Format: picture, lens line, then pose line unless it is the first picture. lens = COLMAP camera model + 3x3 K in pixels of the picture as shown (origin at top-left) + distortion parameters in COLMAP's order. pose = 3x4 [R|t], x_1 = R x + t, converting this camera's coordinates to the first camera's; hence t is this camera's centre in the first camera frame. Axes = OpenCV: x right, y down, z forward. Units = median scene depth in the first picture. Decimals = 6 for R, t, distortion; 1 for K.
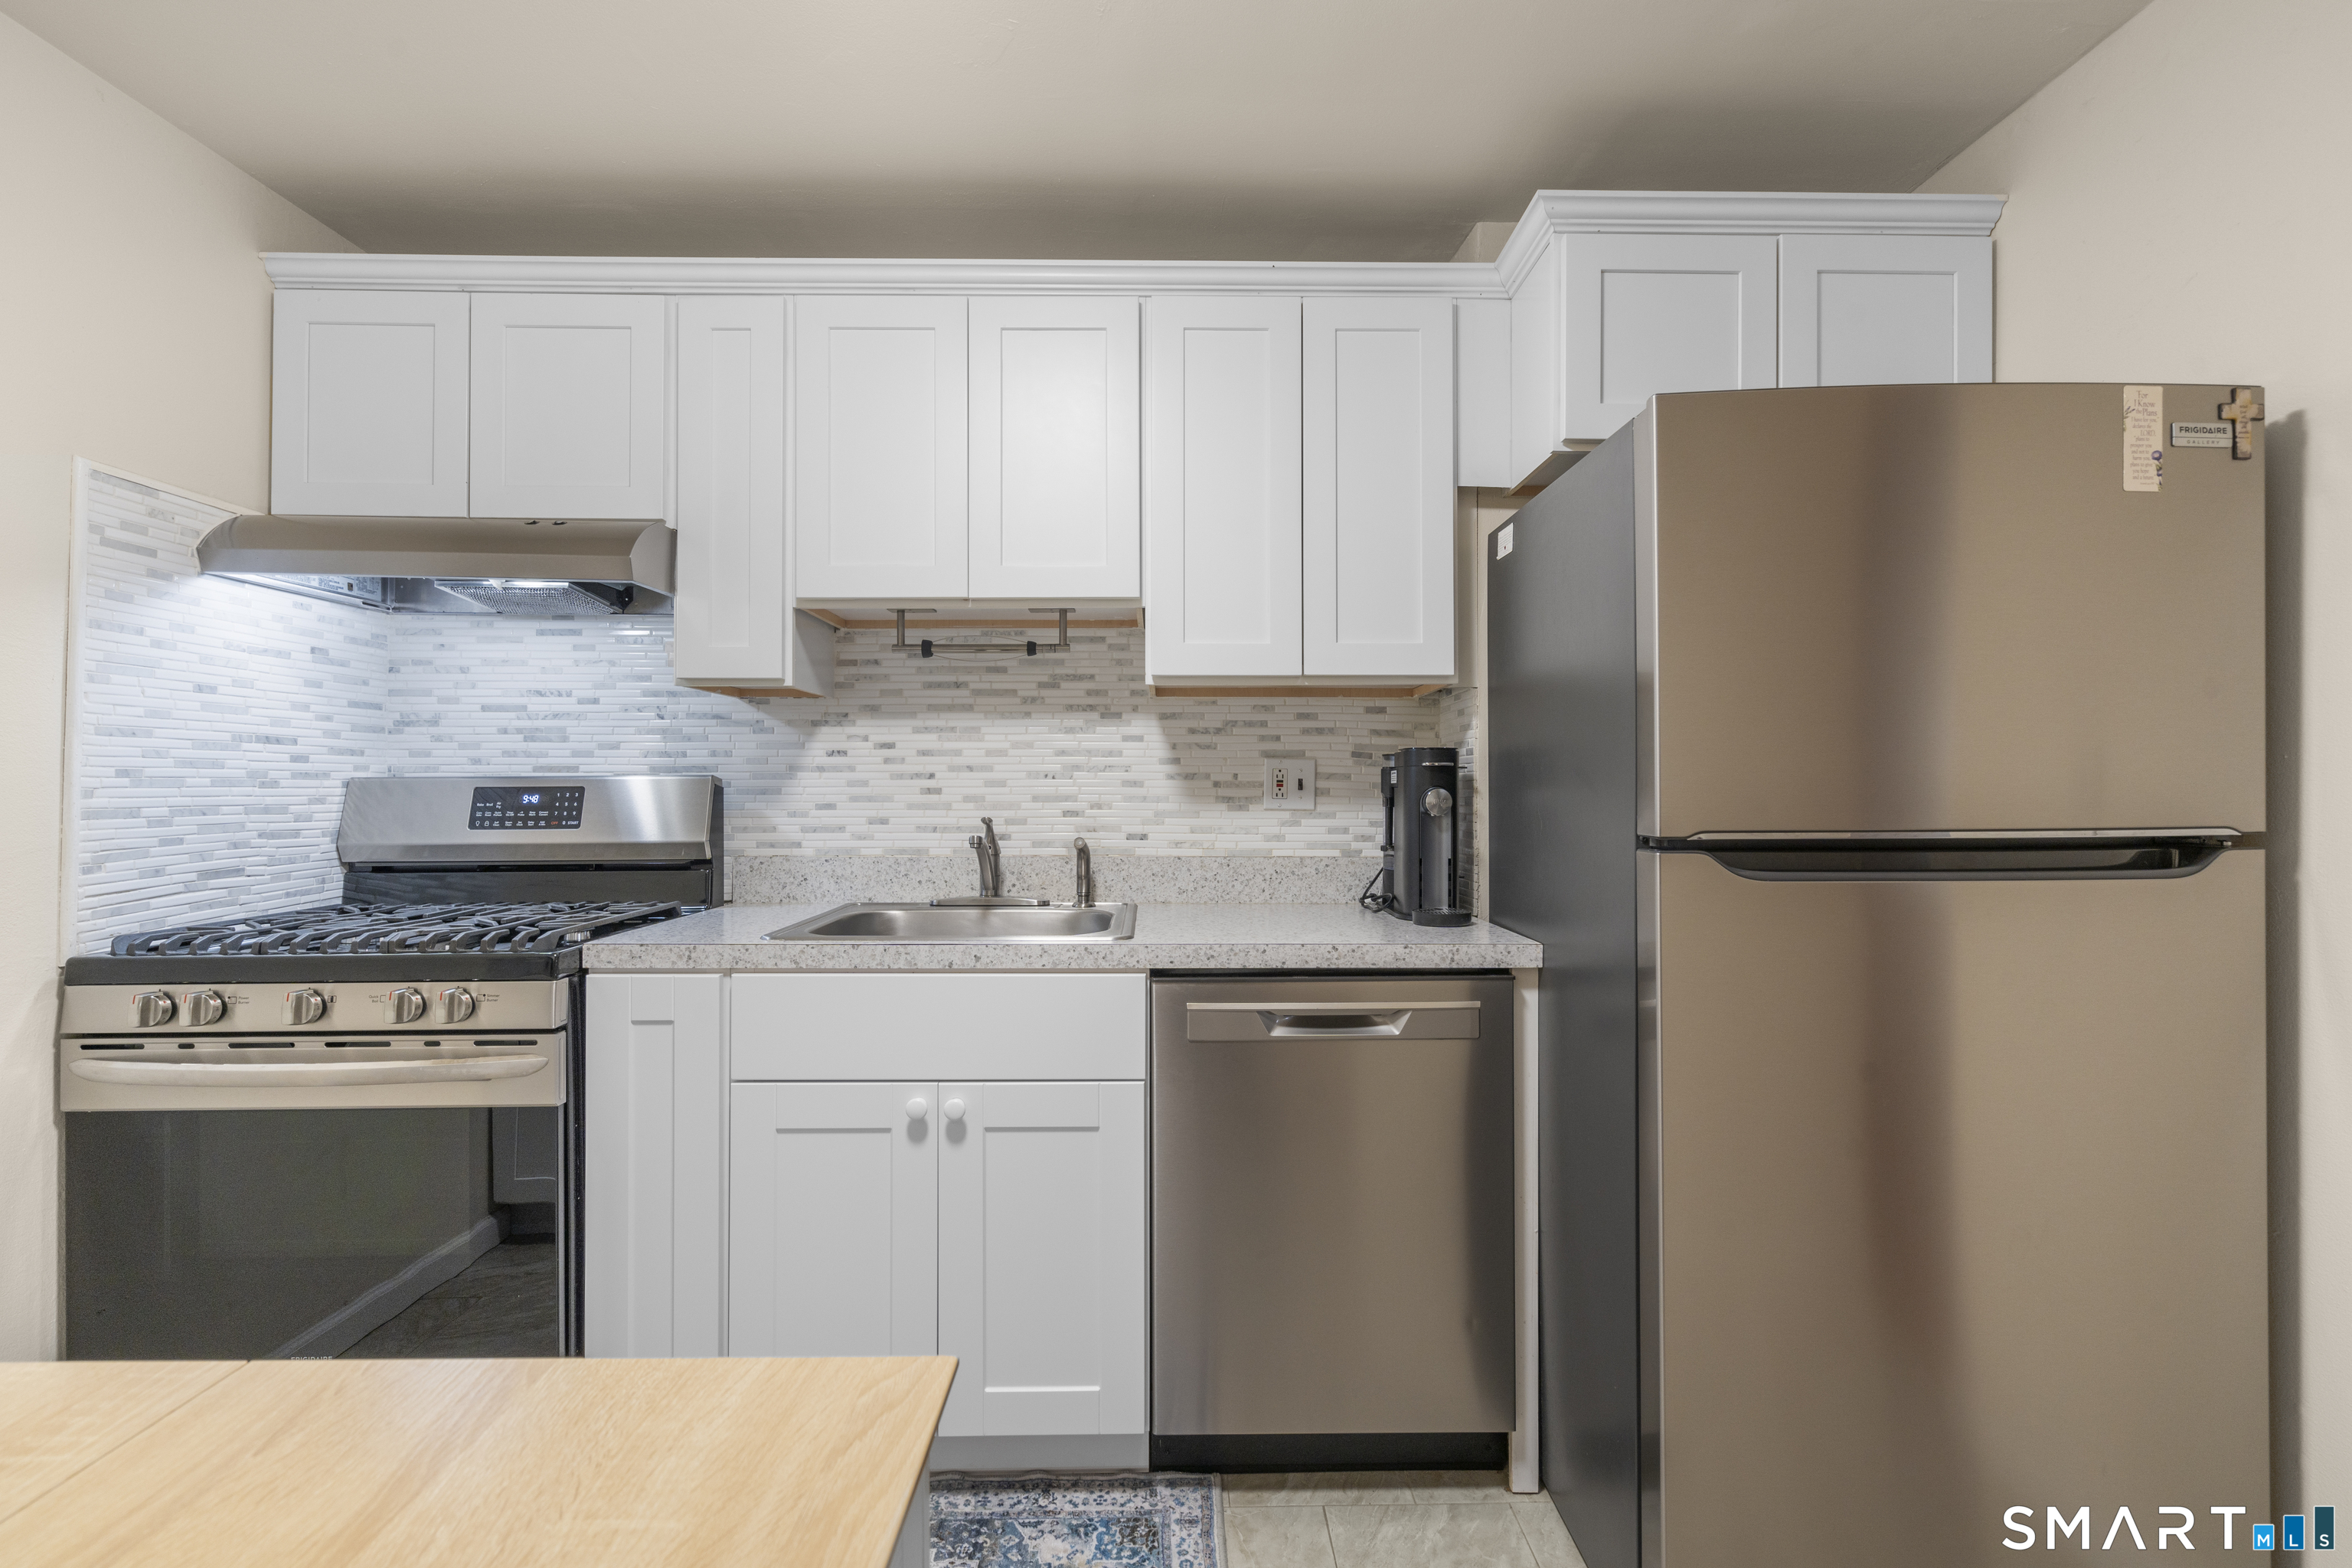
lens RADIAL K [[1078.9, 0, 1175.6], [0, 1078.9, 791.4], [0, 0, 1]] dist [-0.005811, 0.003298]
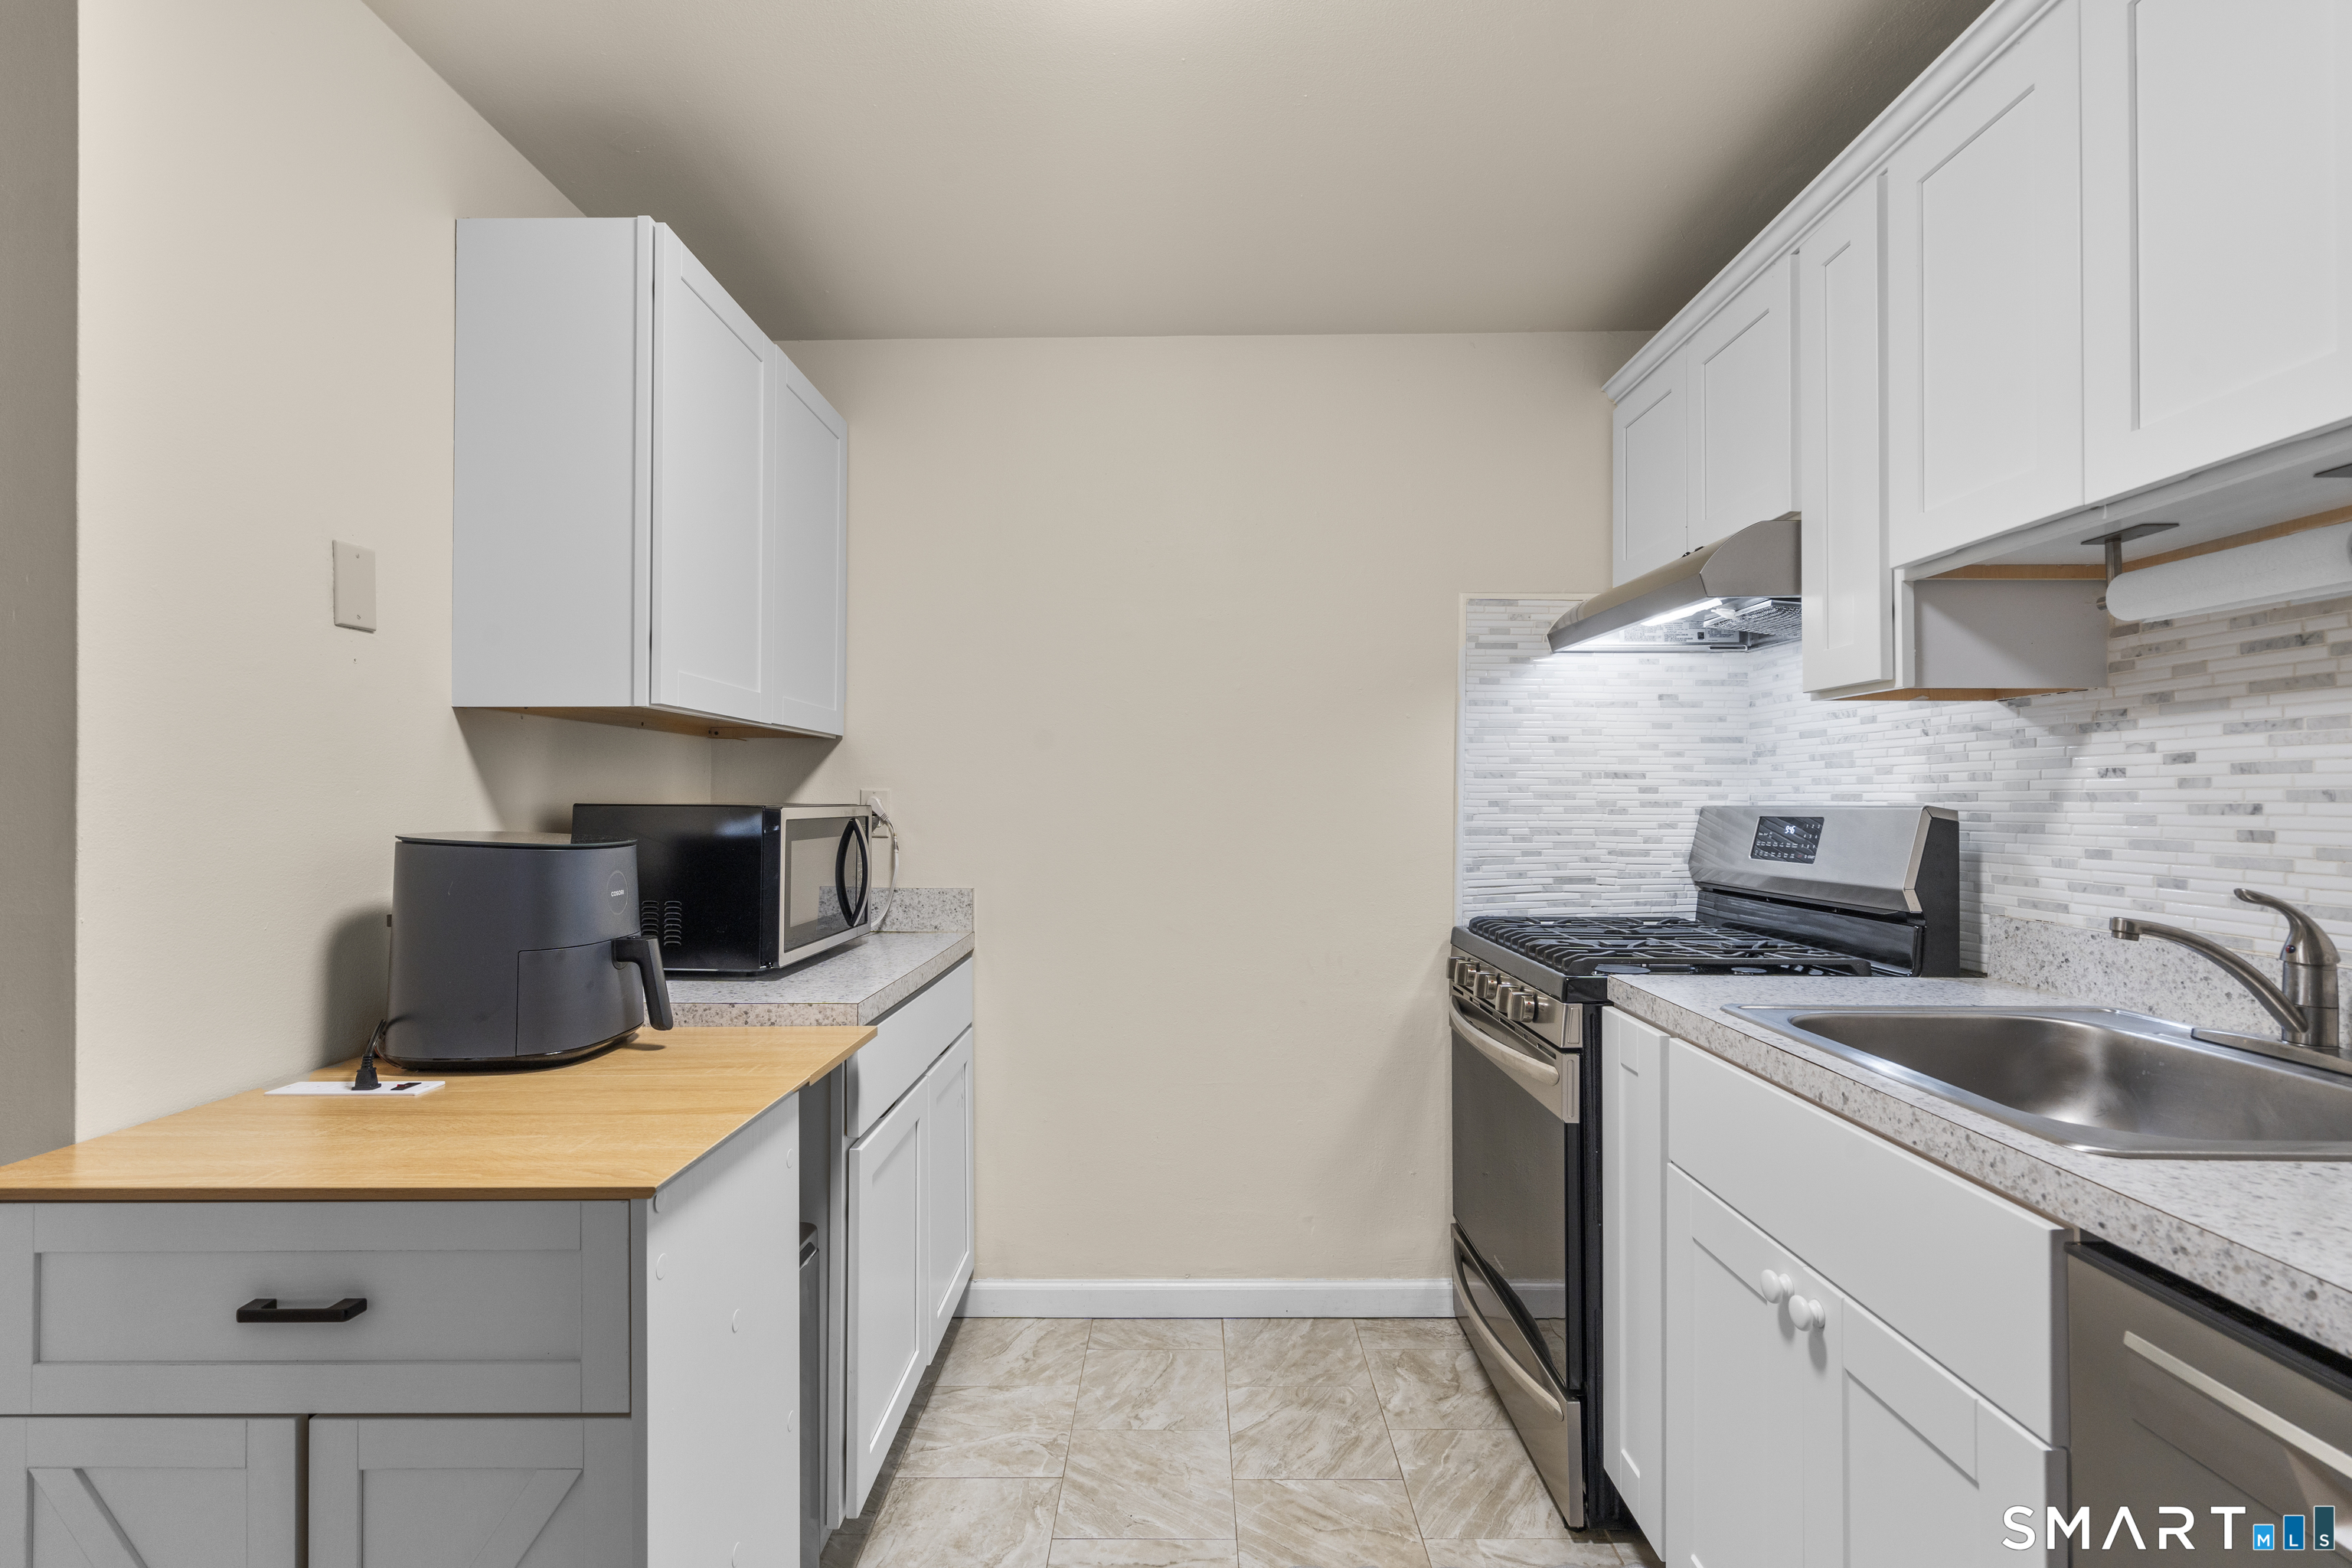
lens RADIAL K [[1078.9, 0, 1166.4], [0, 1078.9, 780.7], [0, 0, 1]] dist [-0.005811, 0.003298]
pose [[-0.031338, -0.016415, -0.999374, 0.368512], [-0.008477, 0.999834, -0.016157, -0.016135], [0.999473, 0.007965, -0.031472, 0.479348]]
